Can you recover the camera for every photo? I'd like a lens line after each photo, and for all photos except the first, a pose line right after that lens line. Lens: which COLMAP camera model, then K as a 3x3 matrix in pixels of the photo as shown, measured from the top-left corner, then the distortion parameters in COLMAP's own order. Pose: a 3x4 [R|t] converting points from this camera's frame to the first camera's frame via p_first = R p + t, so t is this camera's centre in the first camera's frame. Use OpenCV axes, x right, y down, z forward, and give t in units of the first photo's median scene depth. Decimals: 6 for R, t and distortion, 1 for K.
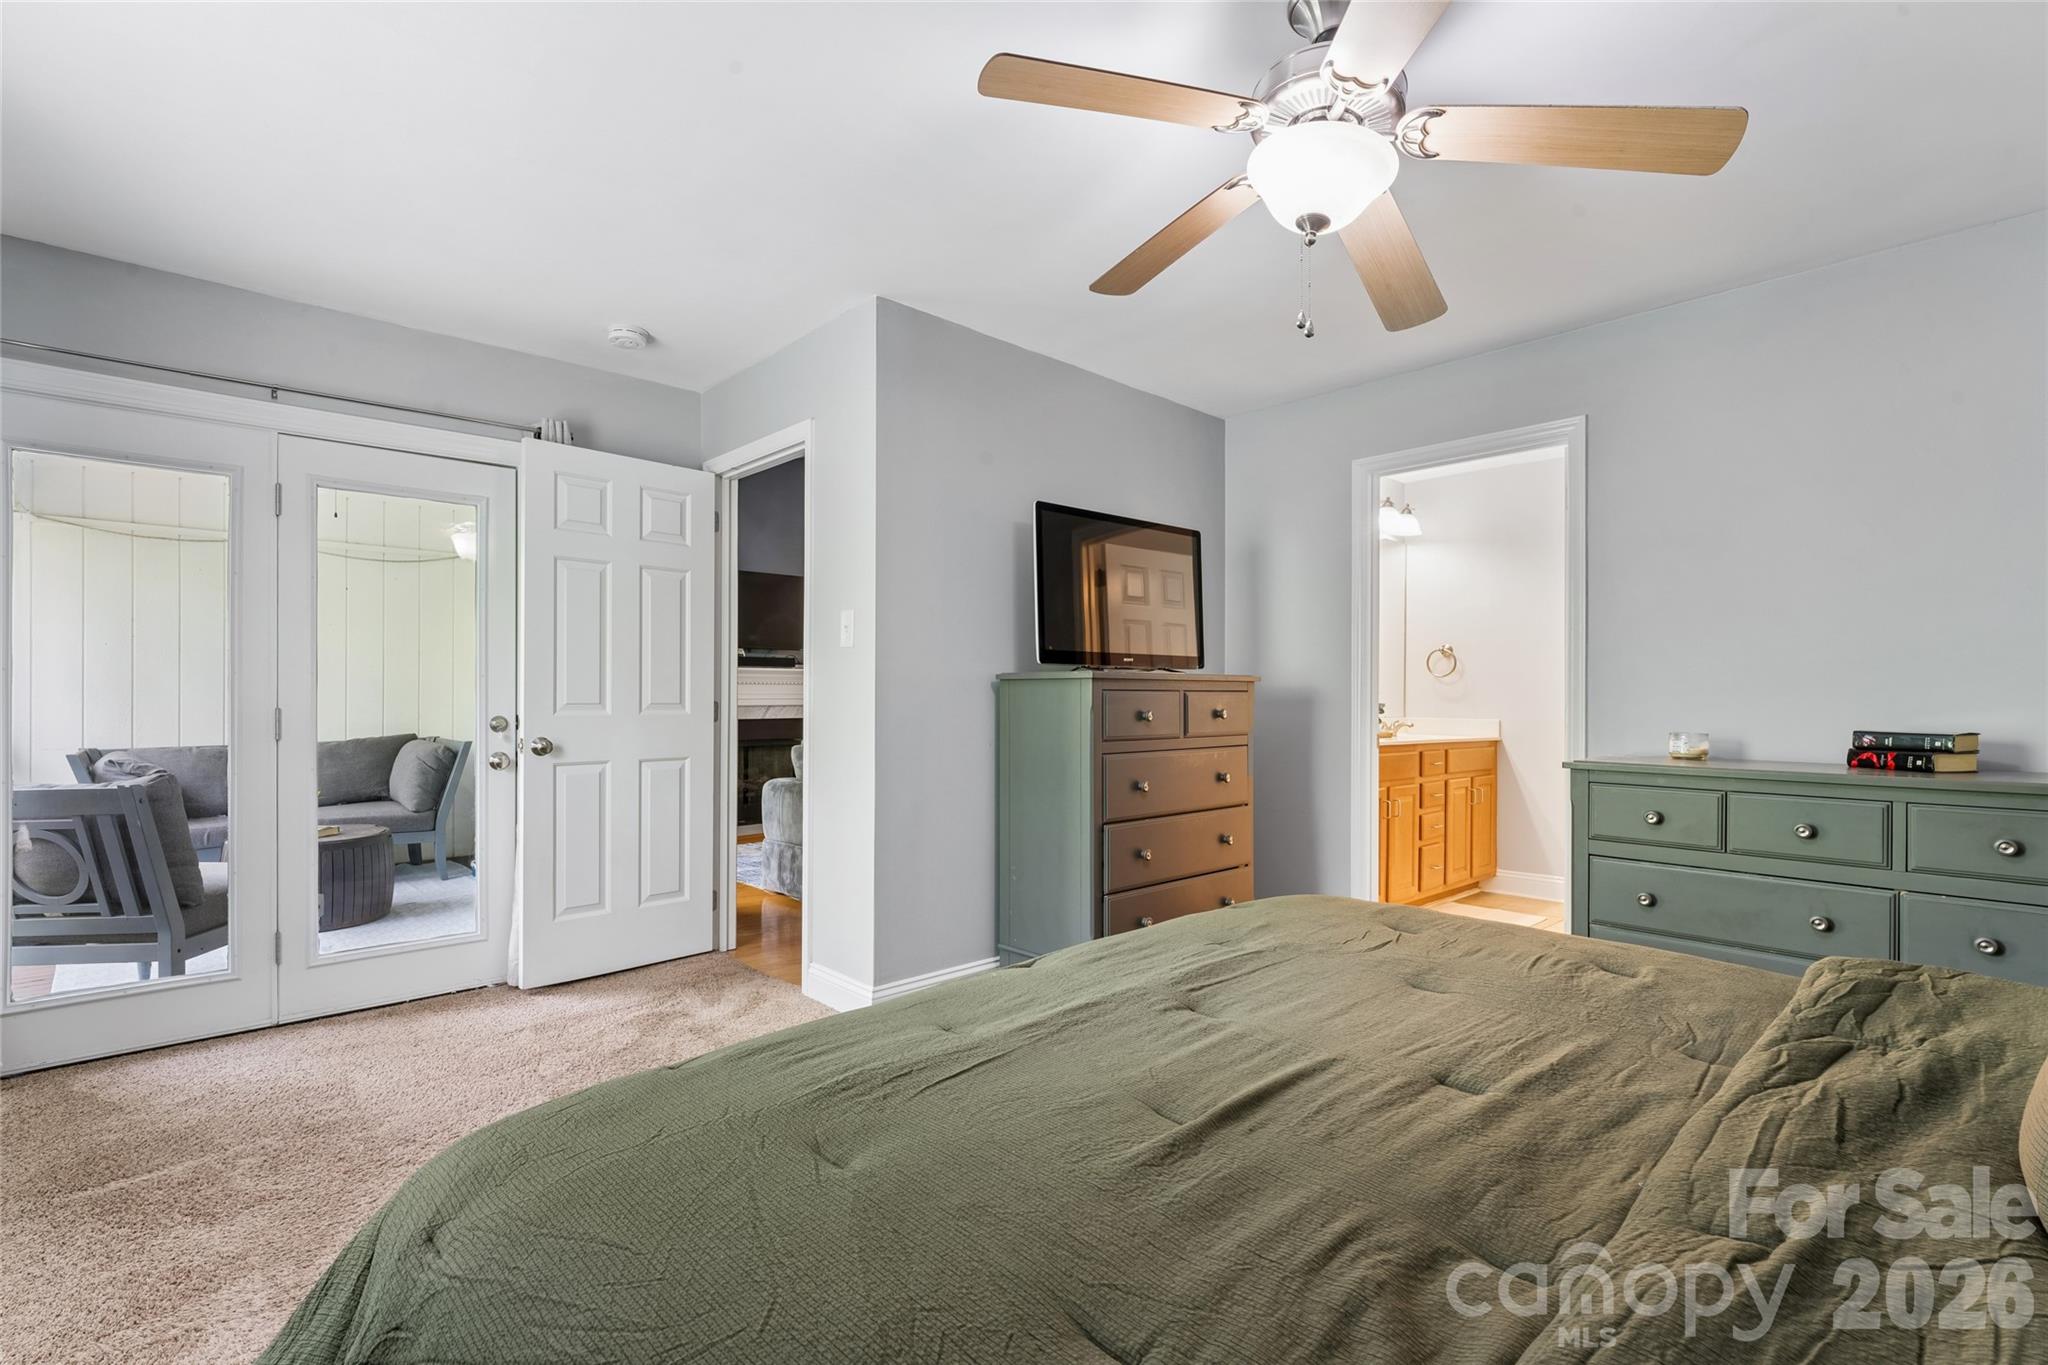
lens RADIAL K [[933.9, 0, 1032.7], [0, 933.9, 700.8], [0, 0, 1]] dist [-0.002281, -0.000620]
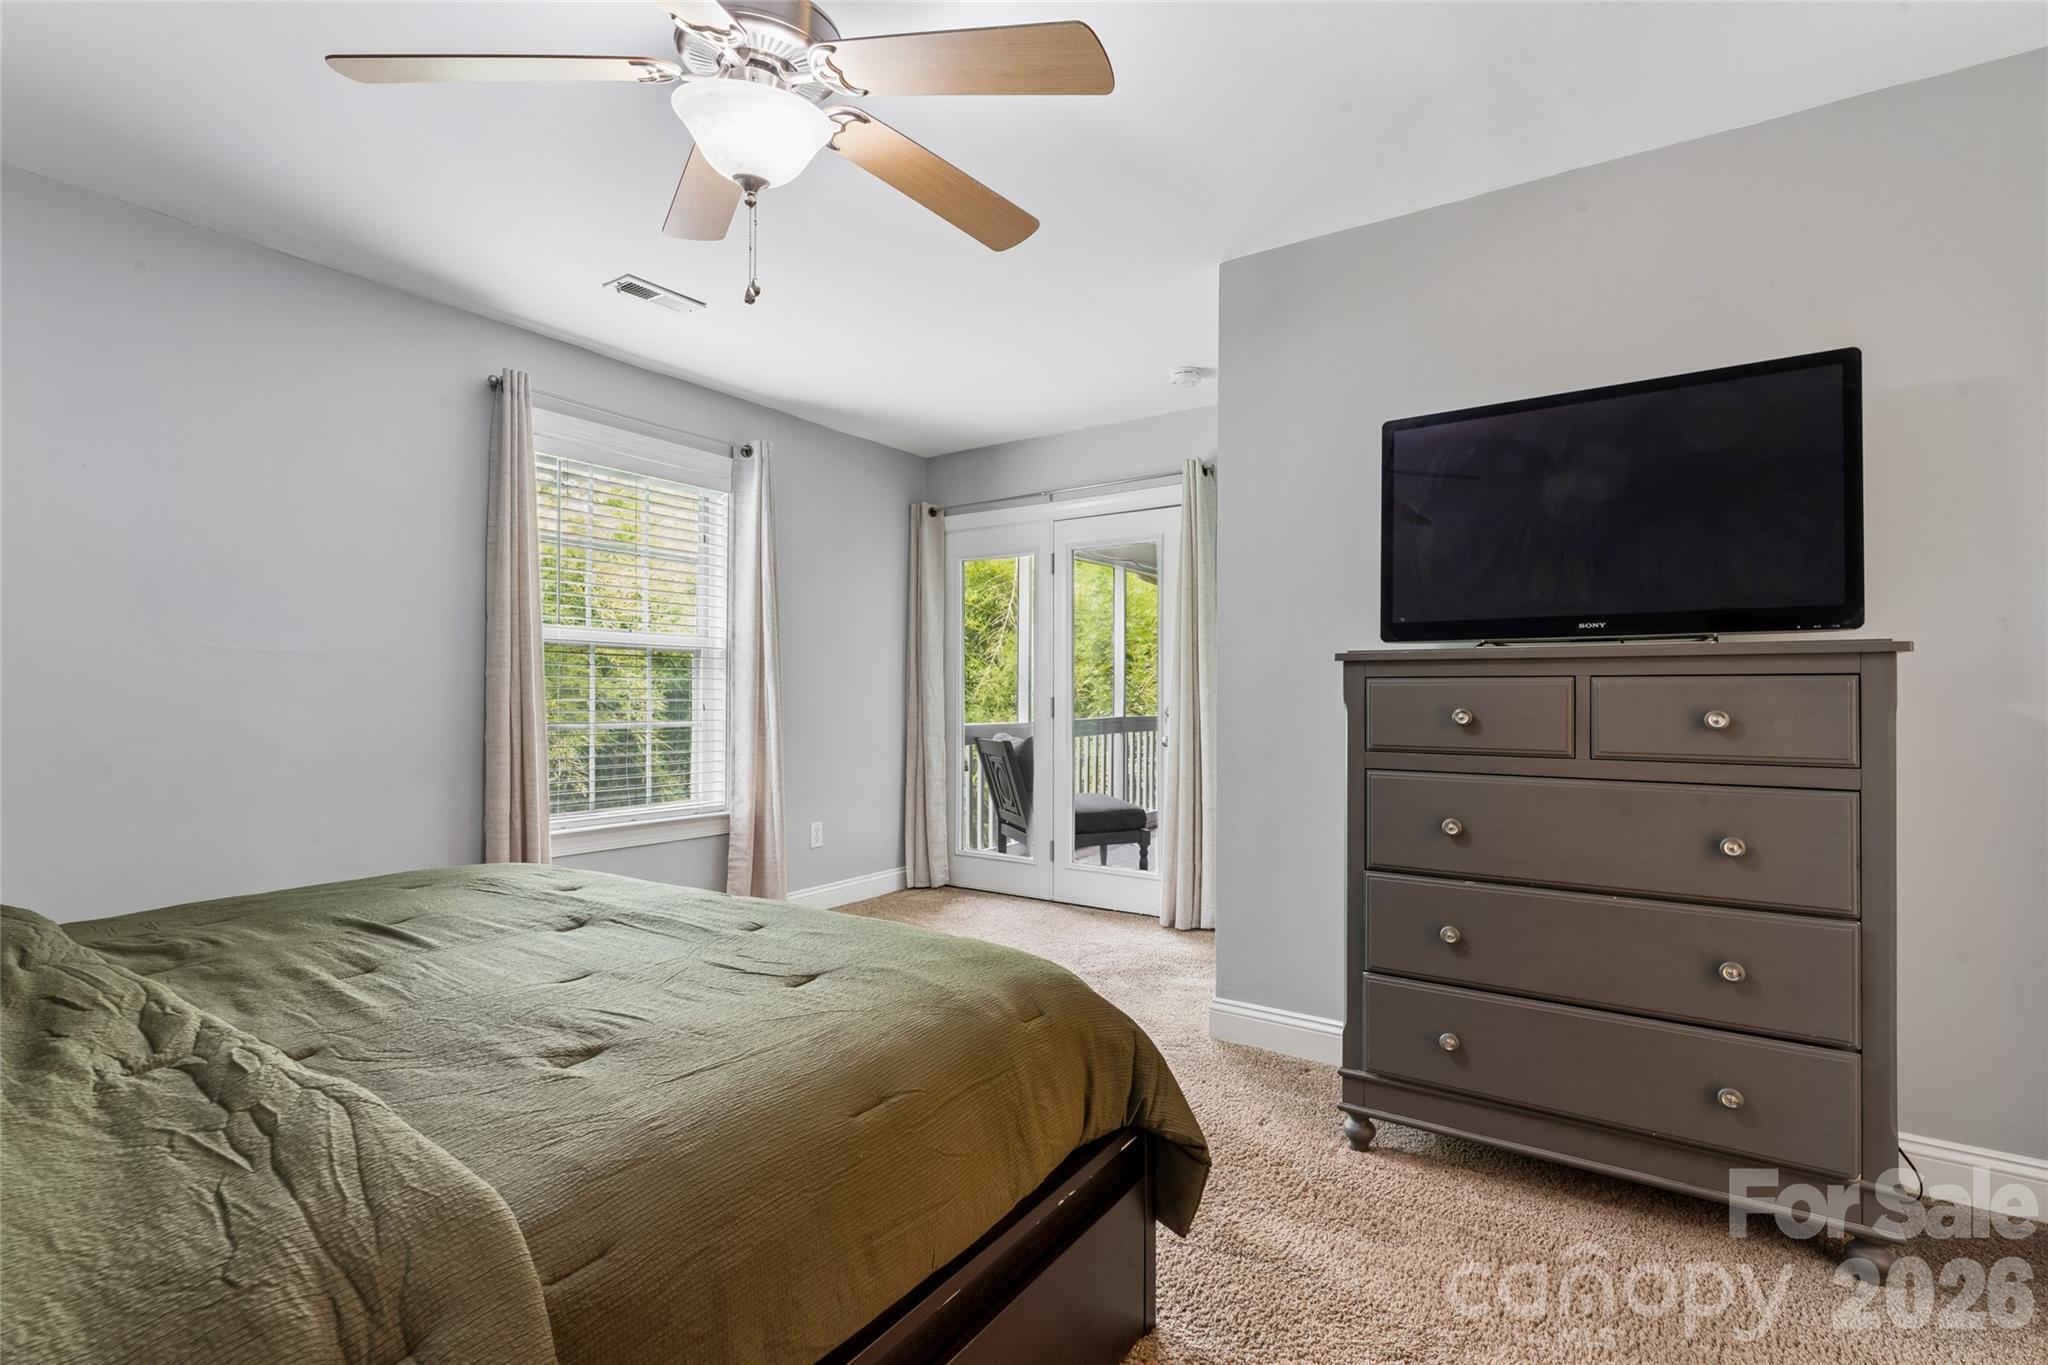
lens RADIAL K [[933.9, 0, 1028.4], [0, 933.9, 690.9], [0, 0, 1]] dist [-0.002281, -0.000620]
pose [[0.213889, -0.007300, -0.976831, 0.779777], [-0.000334, 0.999971, -0.007546, 0.003422], [0.976858, 0.001941, 0.213881, 0.650438]]
